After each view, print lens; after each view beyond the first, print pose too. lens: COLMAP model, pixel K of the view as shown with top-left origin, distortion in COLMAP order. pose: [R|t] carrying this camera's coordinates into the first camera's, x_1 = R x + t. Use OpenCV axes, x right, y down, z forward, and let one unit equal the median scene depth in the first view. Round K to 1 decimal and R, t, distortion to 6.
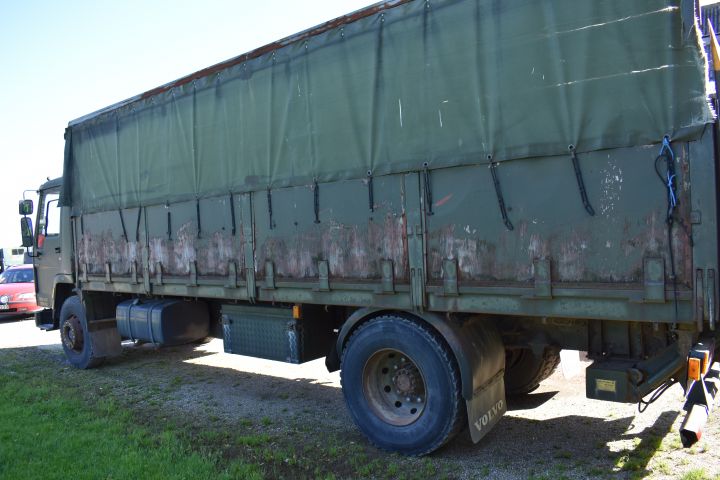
lens RADIAL K [[556.8, 0, 360.0], [0, 556.8, 240.0], [0, 0, 1]] dist [-0.079203, 0.000298]
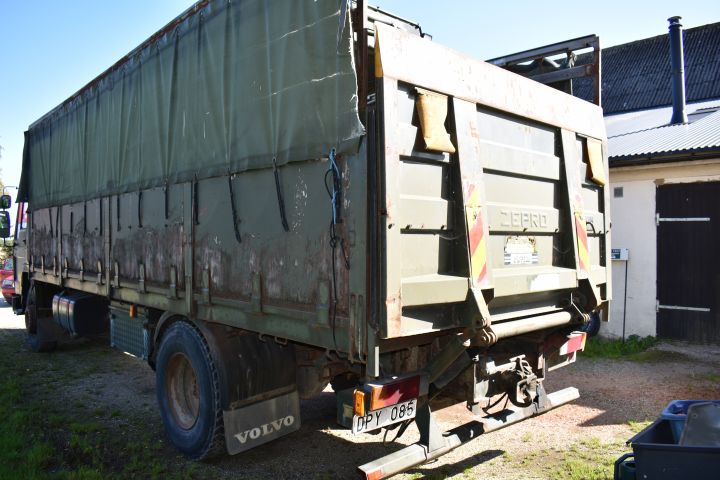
lens RADIAL K [[556.8, 0, 360.0], [0, 556.8, 240.0], [0, 0, 1]] dist [-0.079203, 0.000298]
pose [[0.985829, 0.047818, -0.160793, 0.488150], [-0.049379, 0.998764, -0.005724, -0.021160], [0.160321, 0.013583, 0.986971, 0.042838]]
